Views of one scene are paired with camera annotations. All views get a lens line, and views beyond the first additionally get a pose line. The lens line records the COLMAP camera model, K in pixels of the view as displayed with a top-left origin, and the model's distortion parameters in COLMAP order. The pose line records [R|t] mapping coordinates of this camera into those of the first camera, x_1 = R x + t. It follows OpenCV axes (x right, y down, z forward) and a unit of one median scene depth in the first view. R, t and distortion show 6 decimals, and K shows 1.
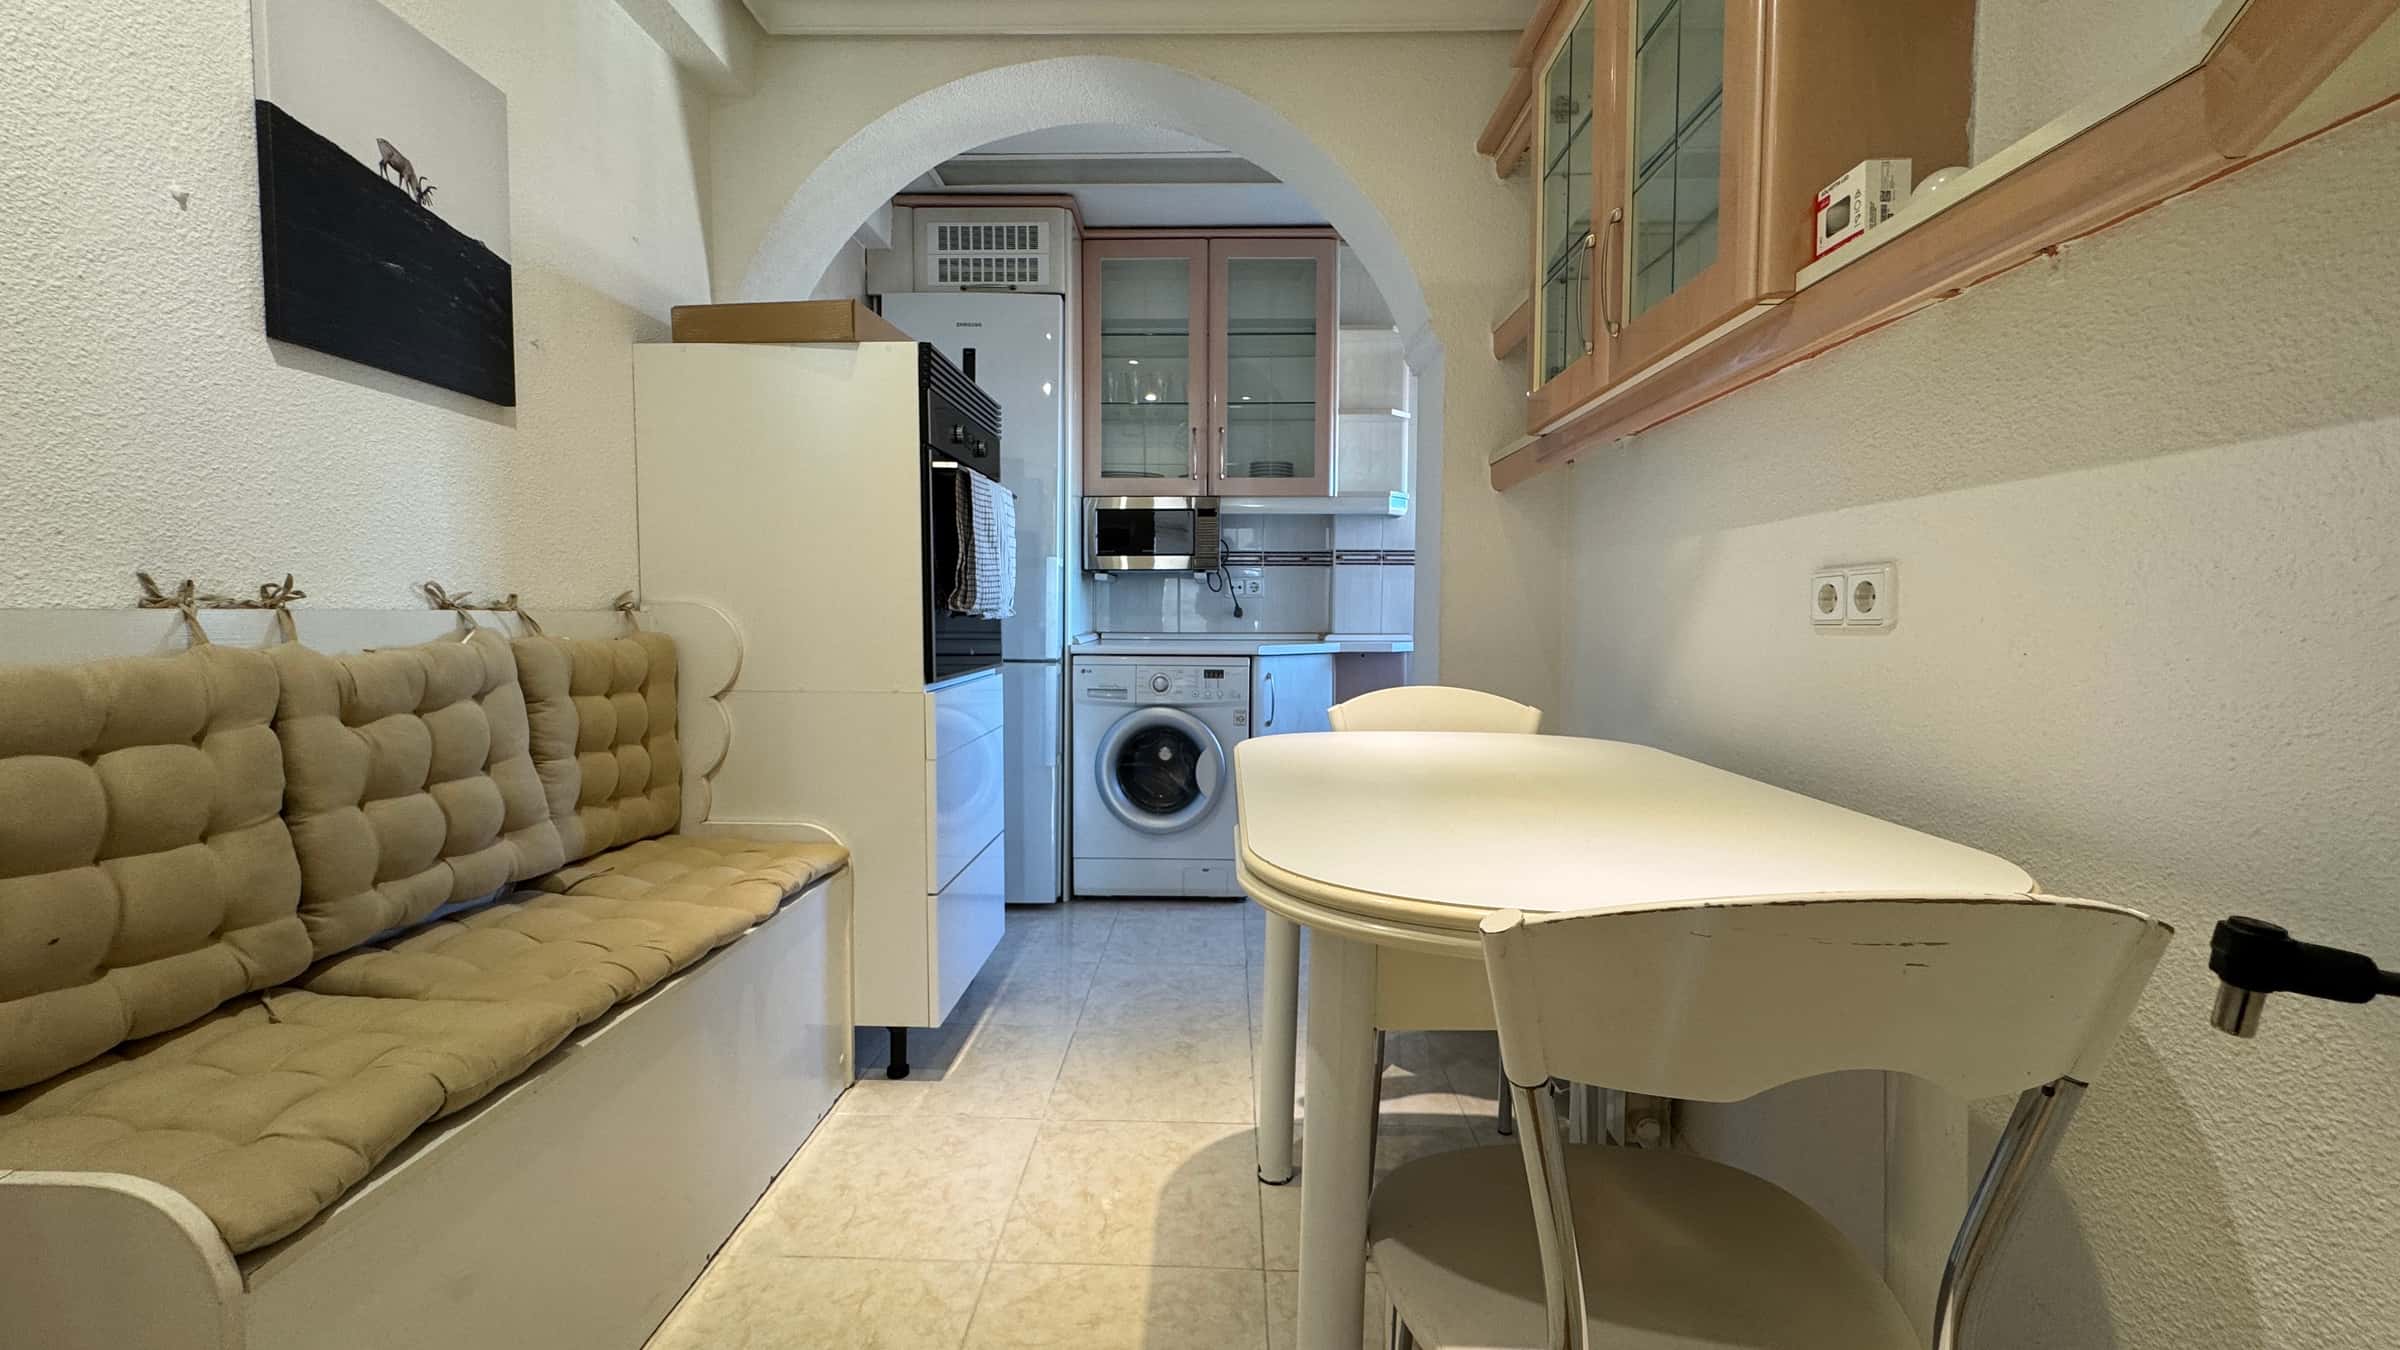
lens RADIAL K [[961.5, 0, 1196.5], [0, 961.5, 669.4], [0, 0, 1]] dist [-0.003773, -0.000479]
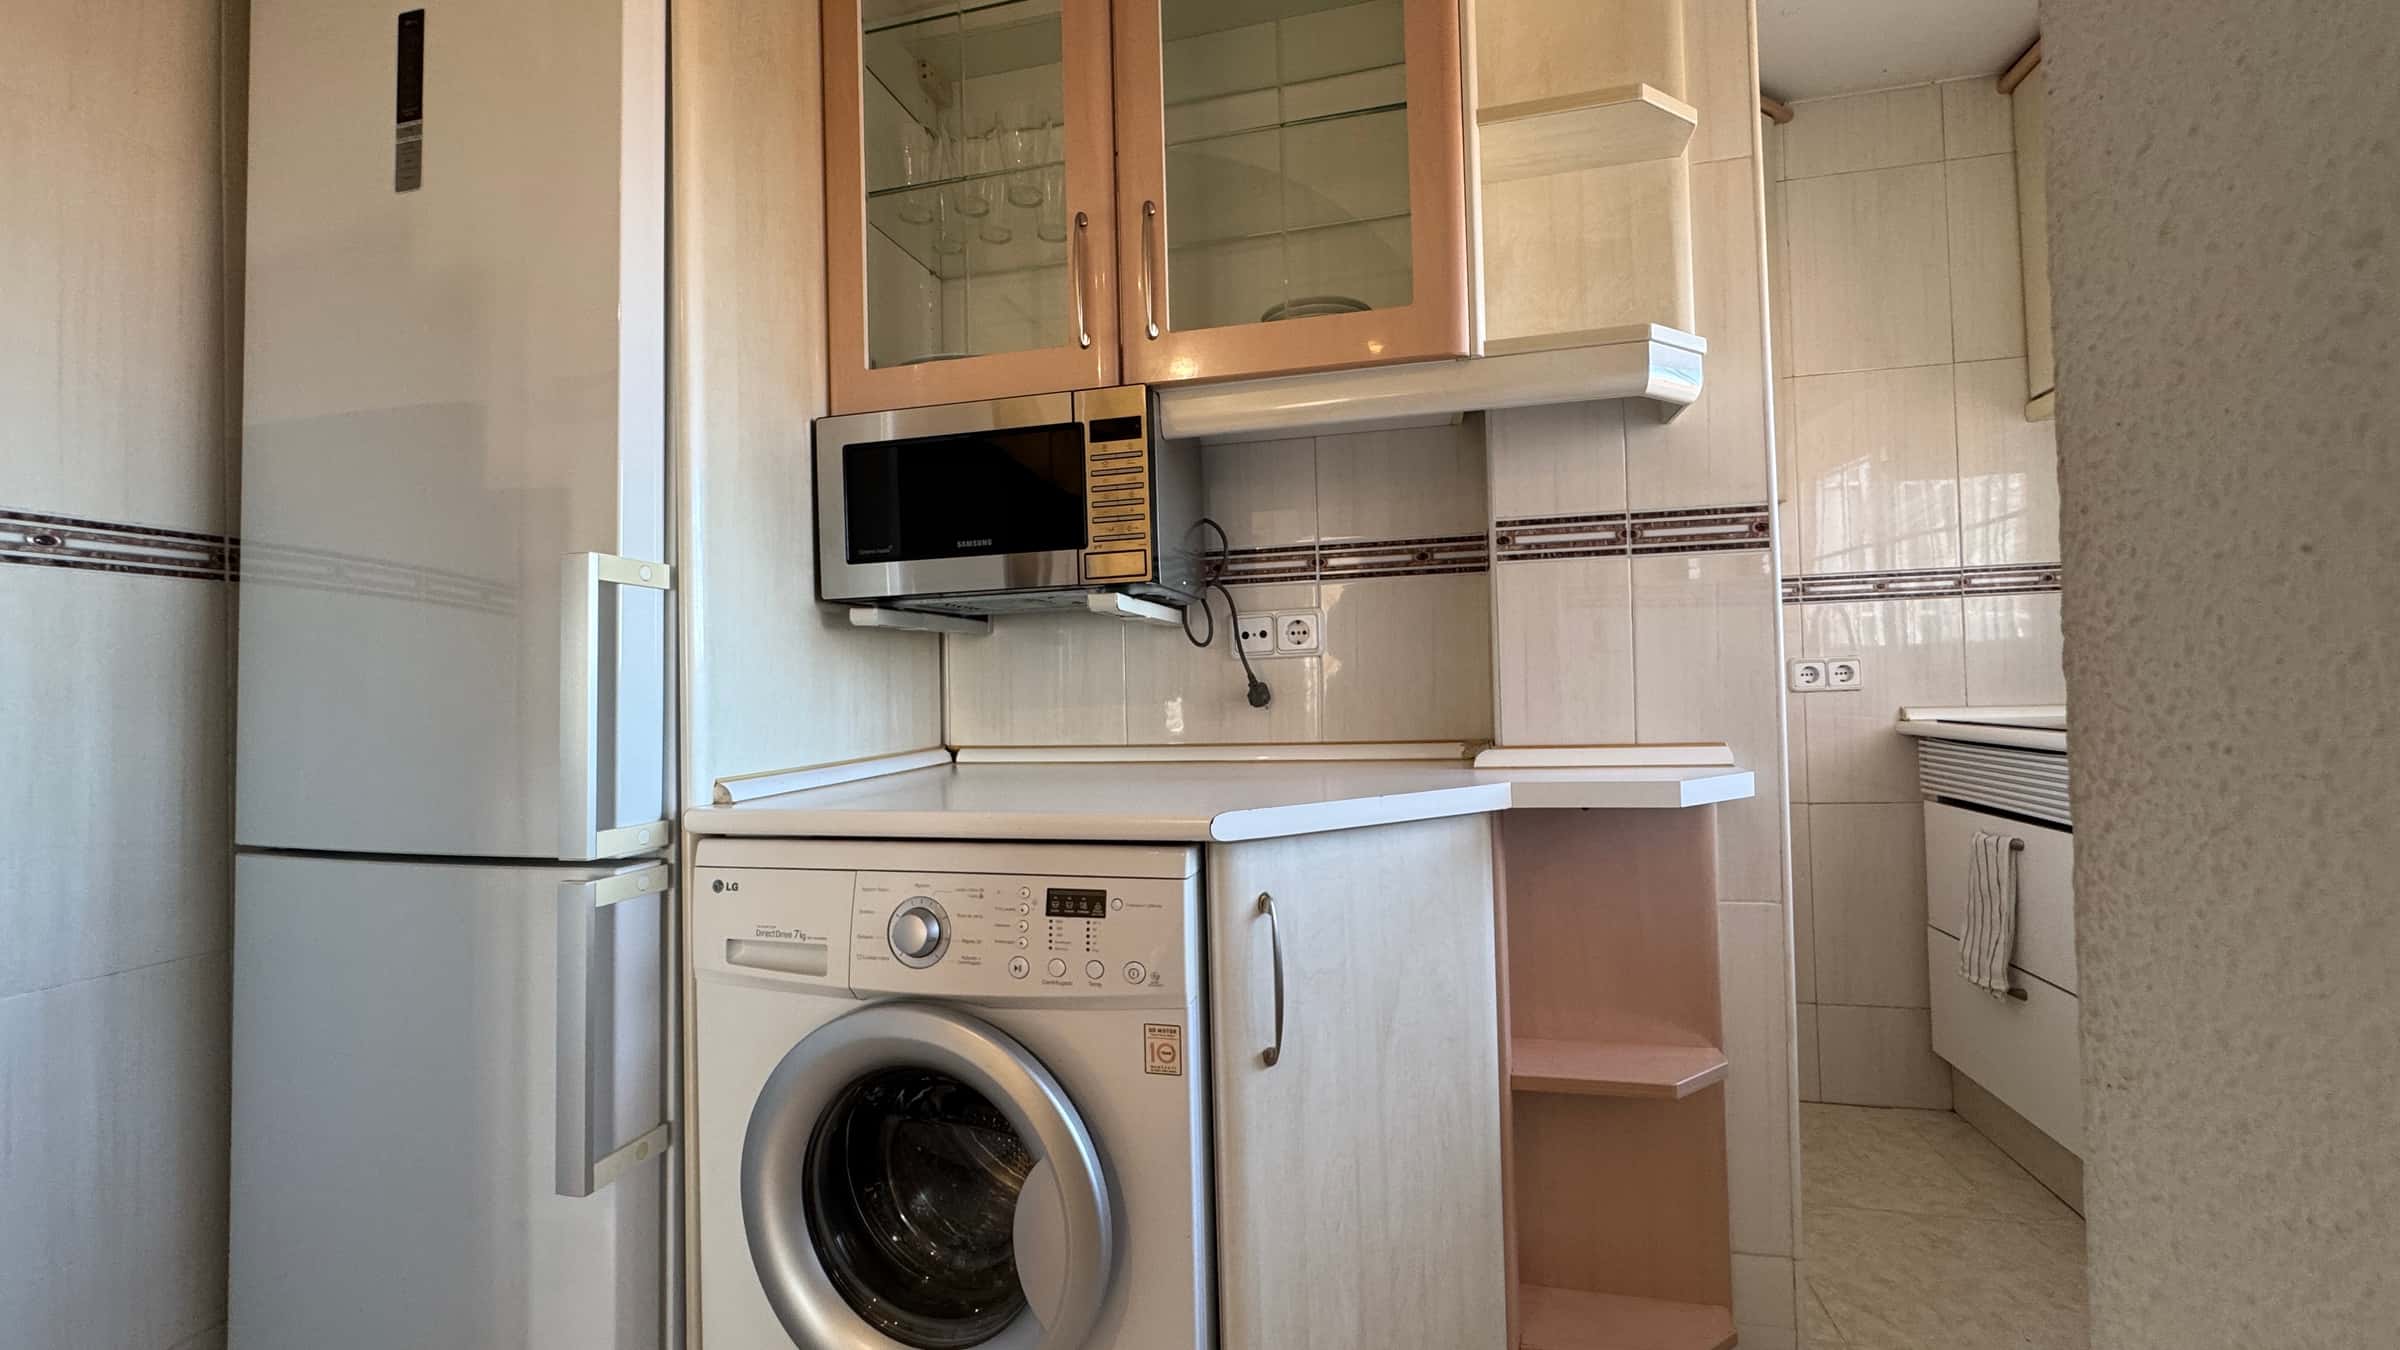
lens RADIAL K [[961.5, 0, 1207.6], [0, 961.5, 672.1], [0, 0, 1]] dist [-0.003773, -0.000479]
pose [[0.976963, -0.031415, -0.211082, 0.118377], [0.016584, 0.997291, -0.071669, -0.043627], [0.212762, 0.066518, 0.974837, 0.650393]]
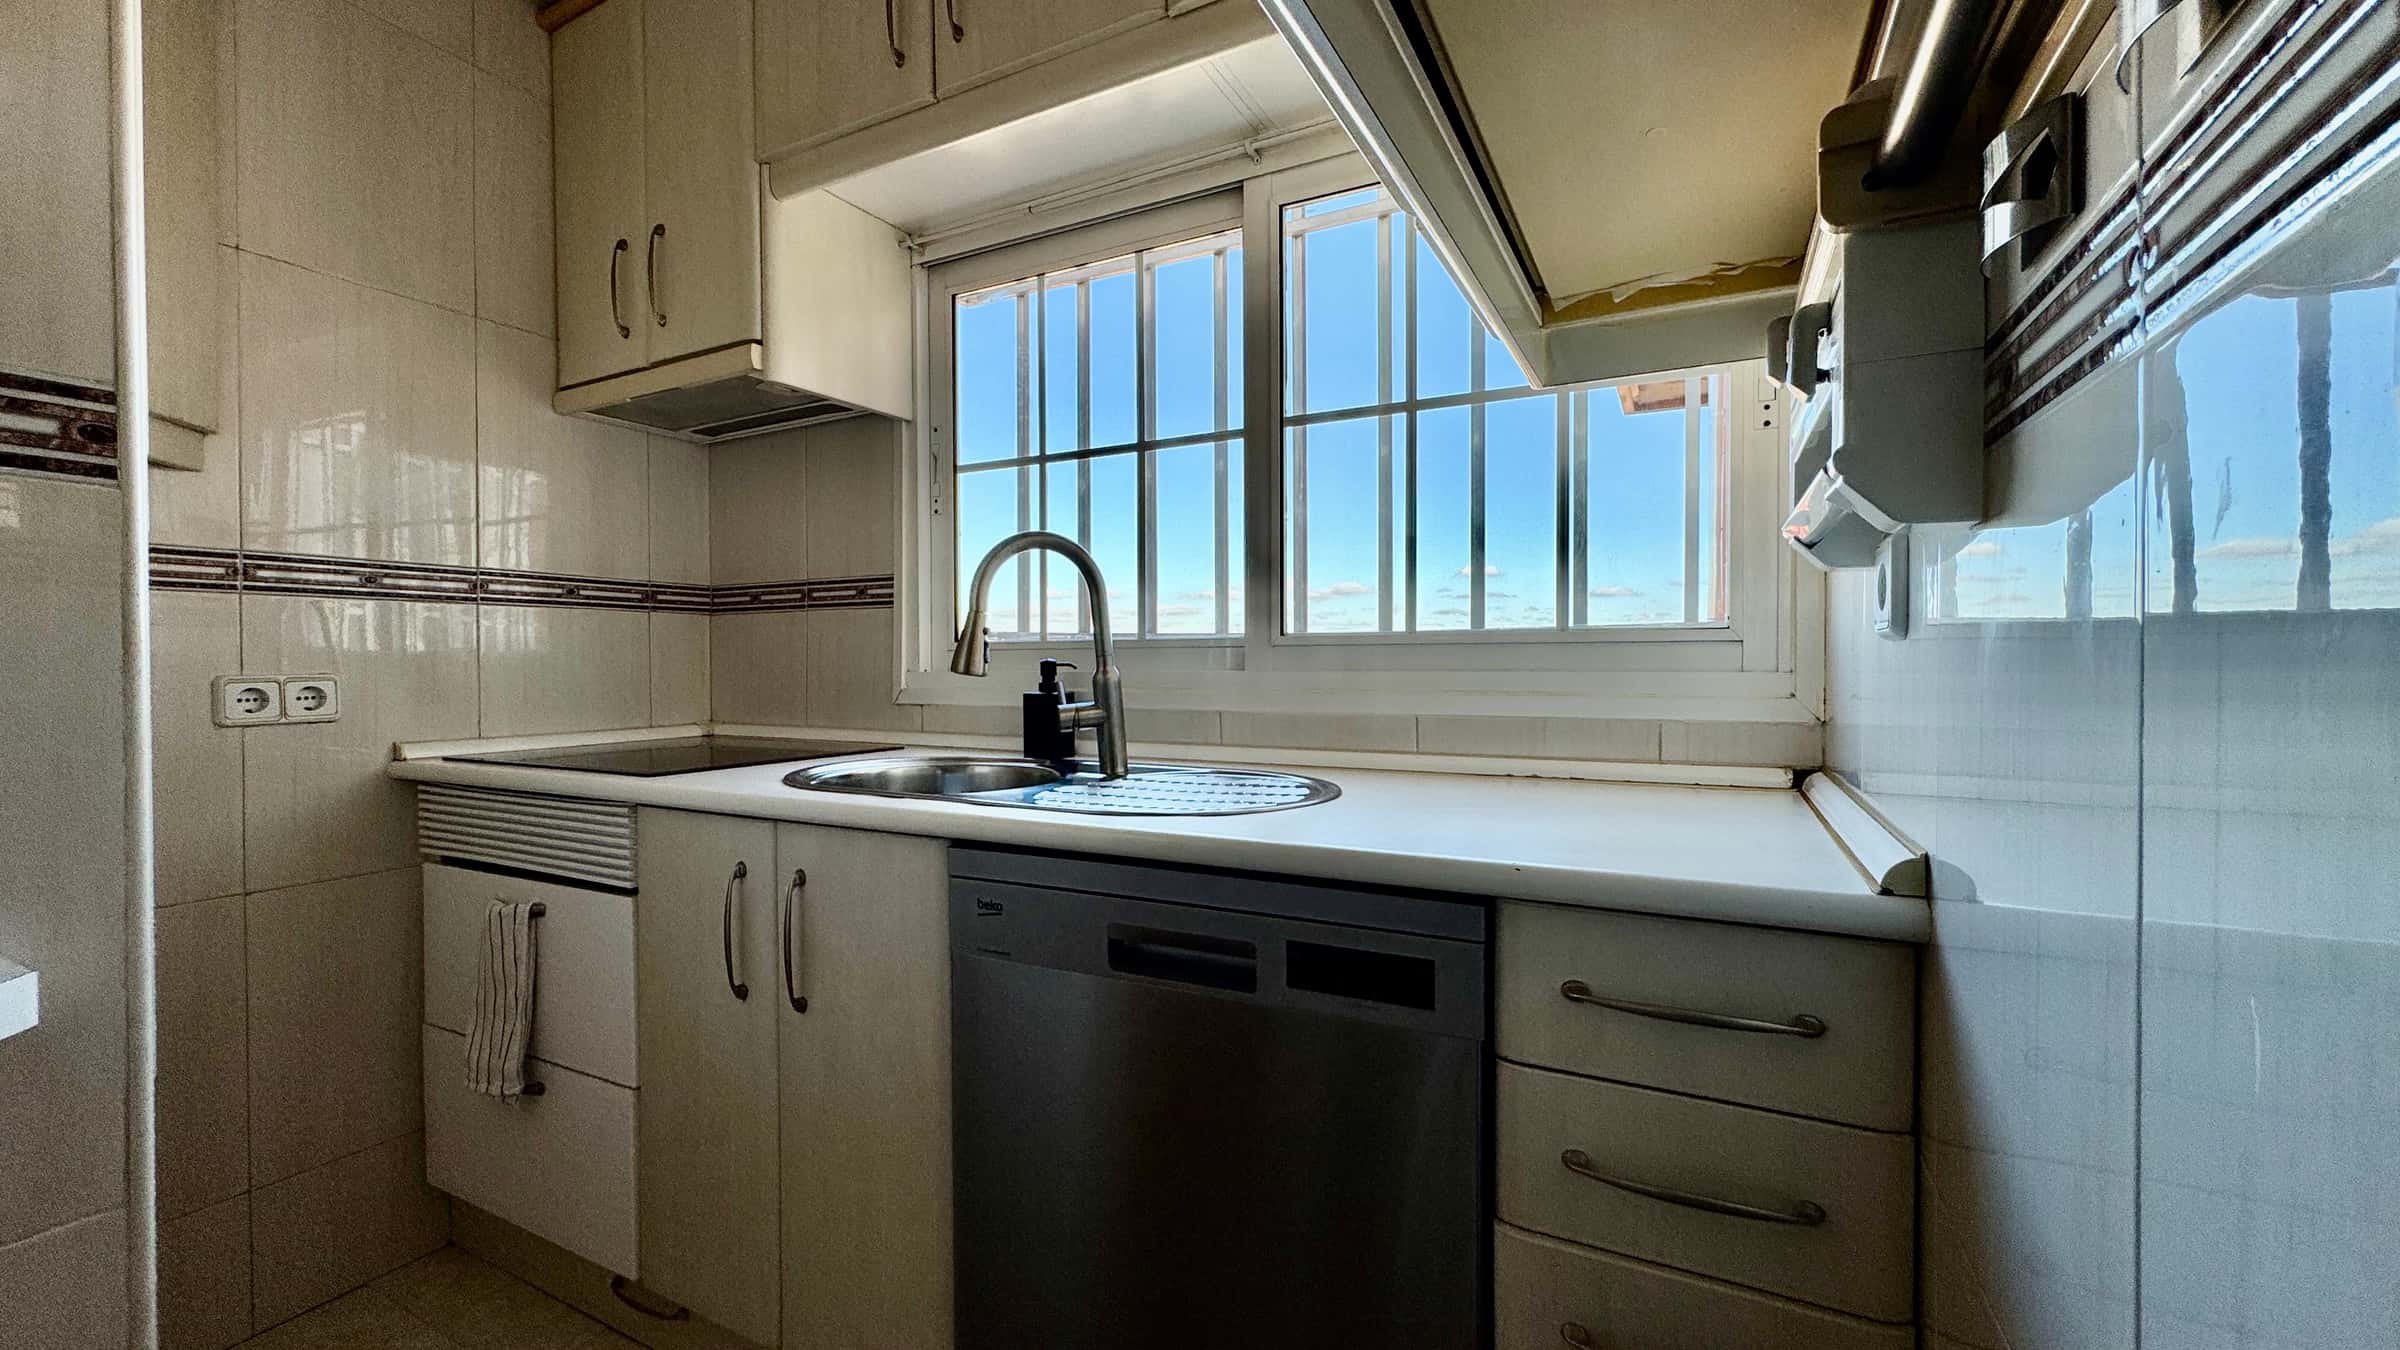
lens RADIAL K [[961.5, 0, 1193.7], [0, 961.5, 678.8], [0, 0, 1]] dist [-0.003773, -0.000479]
pose [[0.448824, -0.014381, 0.893505, 0.173452], [0.051758, 0.998610, -0.009927, -0.061734], [-0.892120, 0.050701, 0.448944, 0.773266]]
